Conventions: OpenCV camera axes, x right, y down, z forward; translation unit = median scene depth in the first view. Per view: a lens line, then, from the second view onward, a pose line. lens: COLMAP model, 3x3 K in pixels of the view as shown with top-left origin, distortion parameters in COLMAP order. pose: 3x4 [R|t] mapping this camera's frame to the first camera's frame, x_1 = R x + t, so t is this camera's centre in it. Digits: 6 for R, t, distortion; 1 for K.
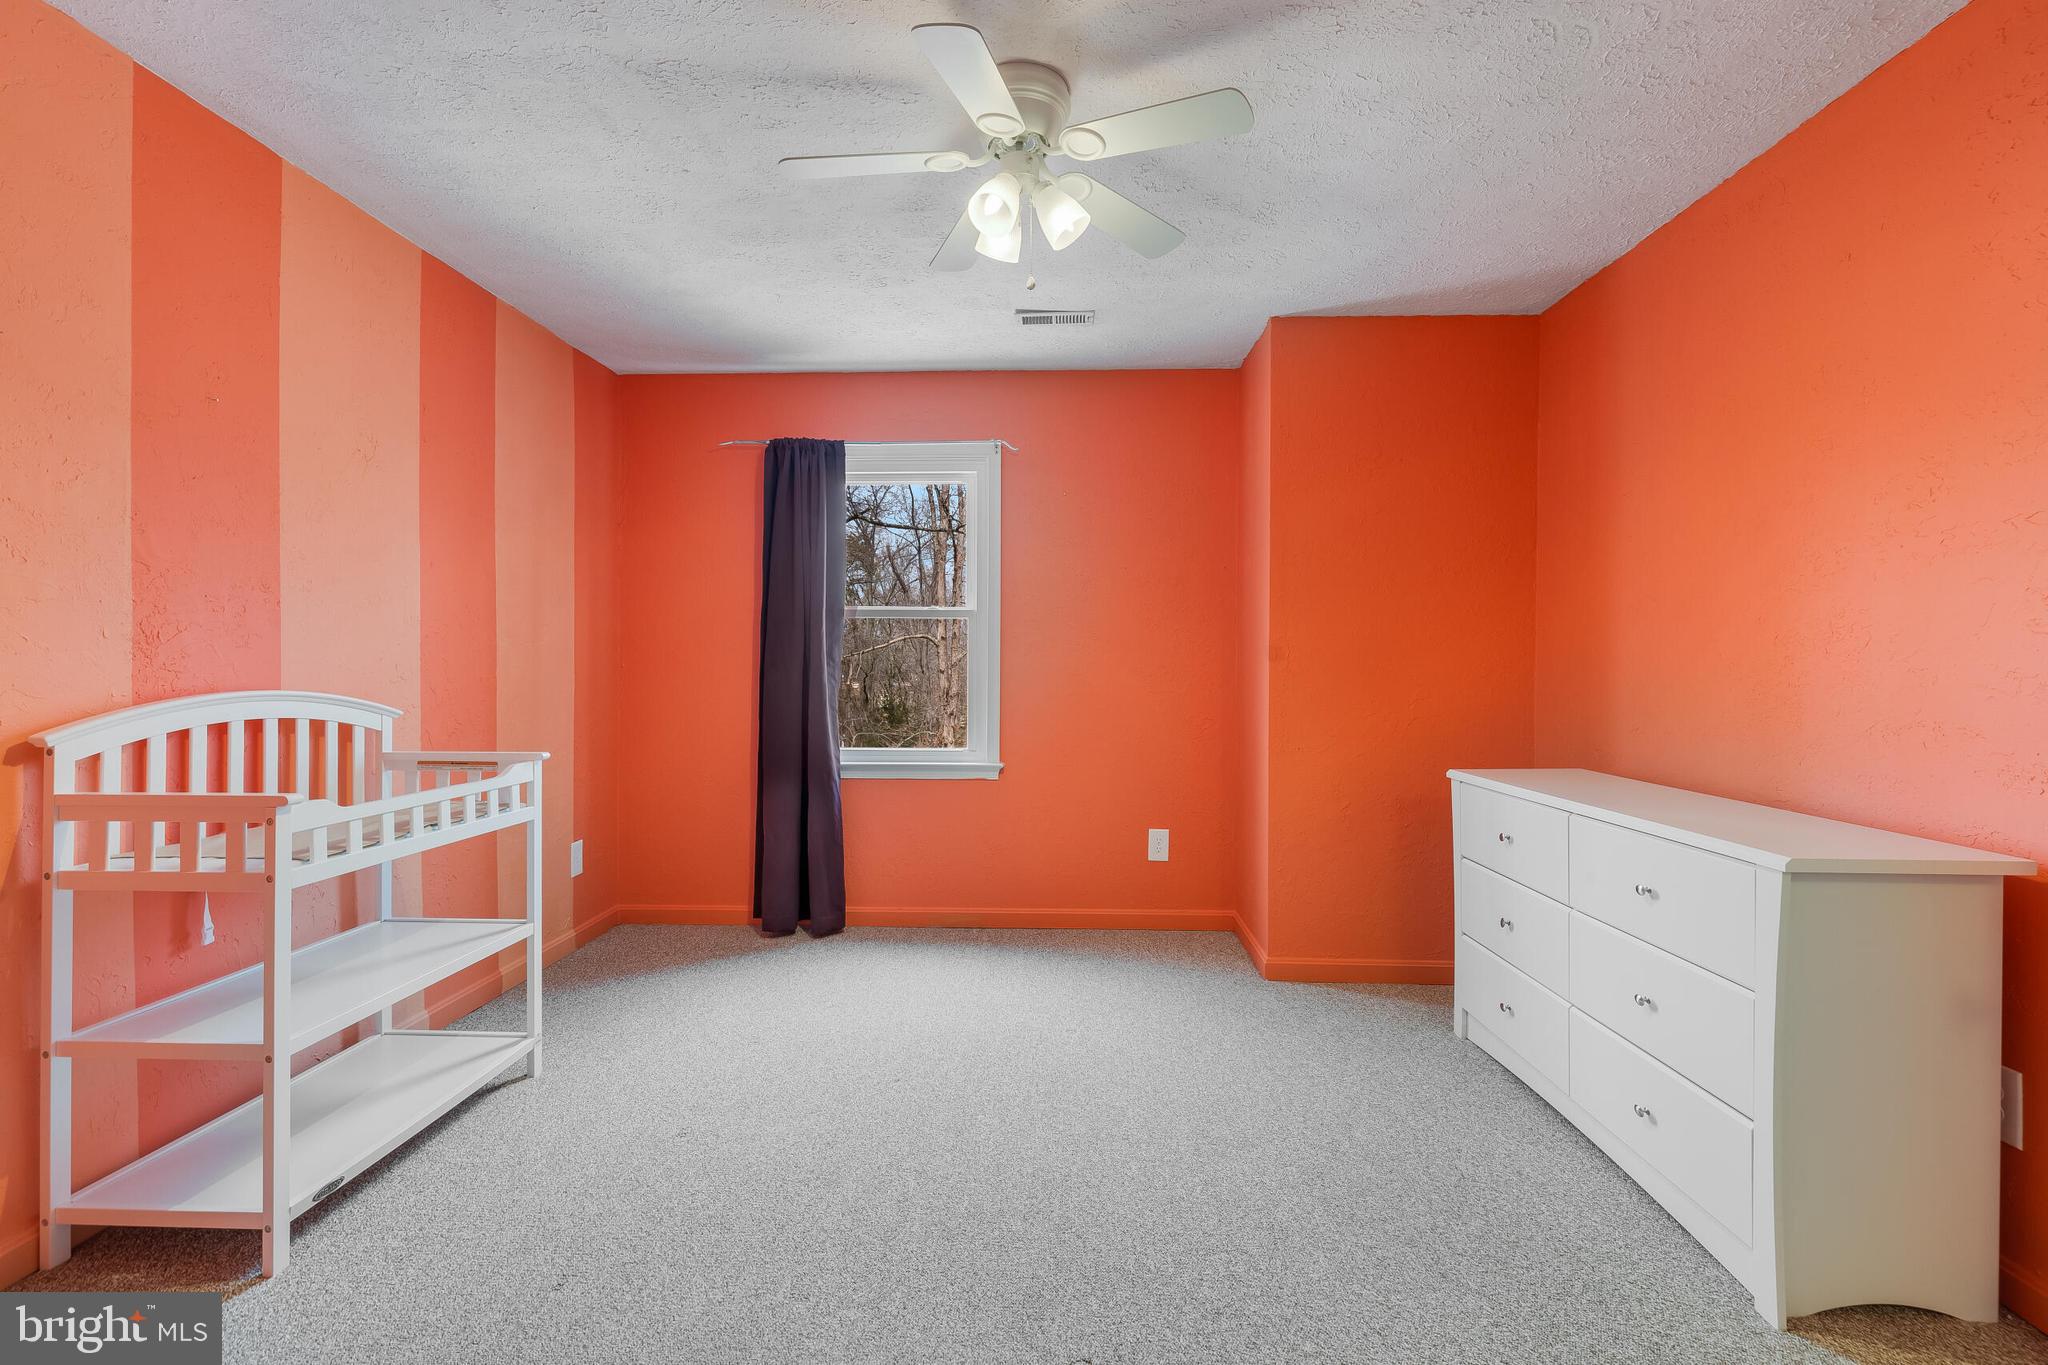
lens RADIAL K [[910.5, 0, 1022.8], [0, 910.5, 669.6], [0, 0, 1]] dist [-0.000152, -0.000992]
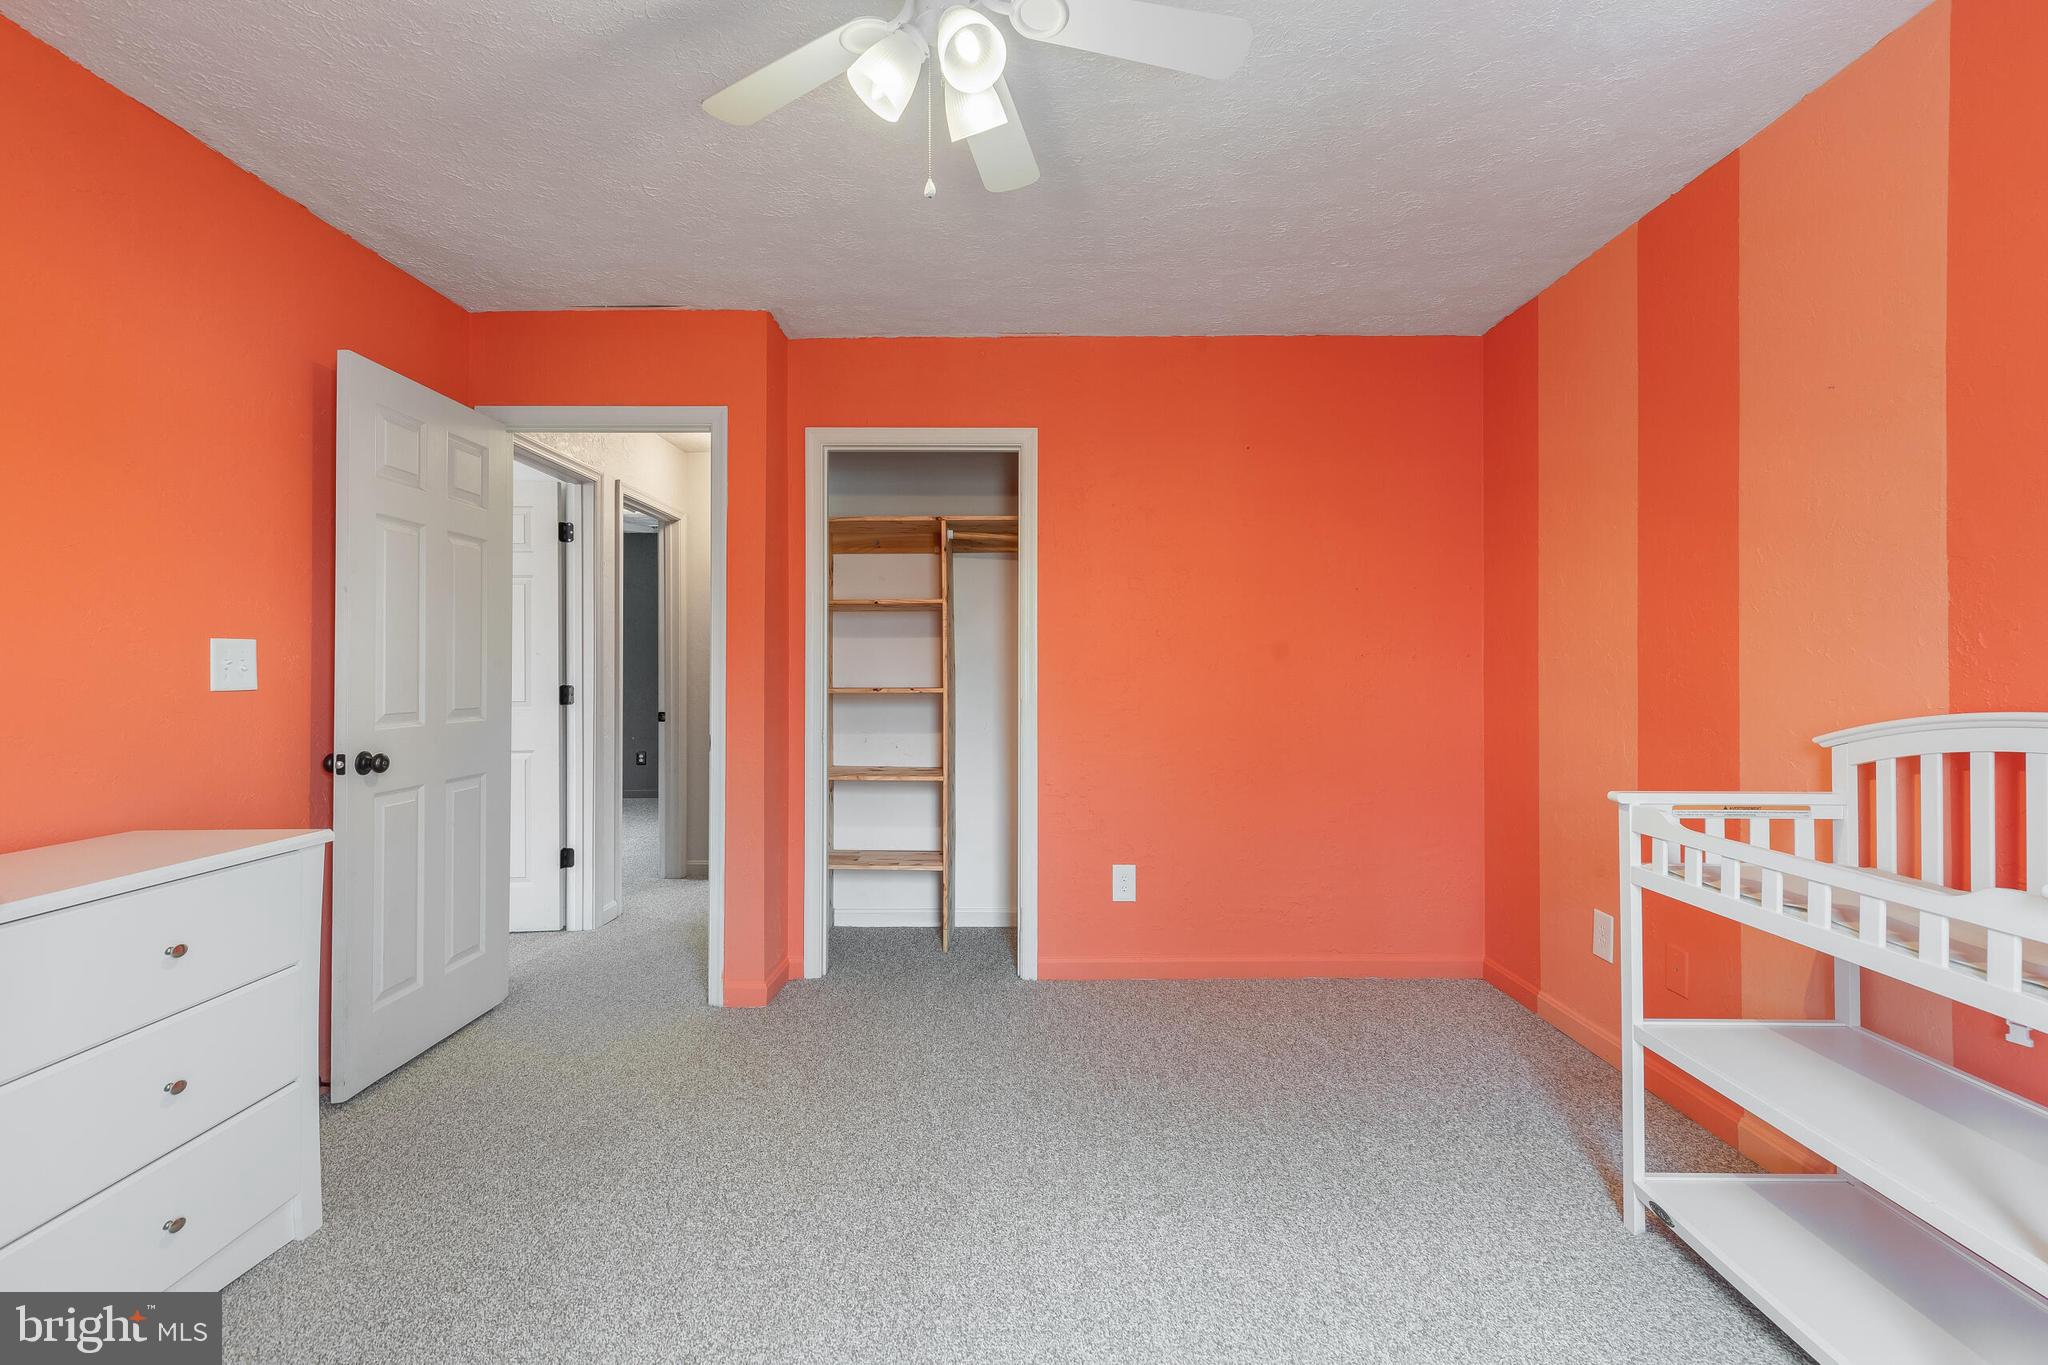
lens RADIAL K [[910.5, 0, 1022.8], [0, 910.5, 669.6], [0, 0, 1]] dist [-0.000152, -0.000992]
pose [[-0.999574, -0.001992, -0.029121, -0.046511], [-0.002318, 0.999935, 0.011145, -0.016410], [0.029097, 0.011208, -0.999514, 1.739991]]
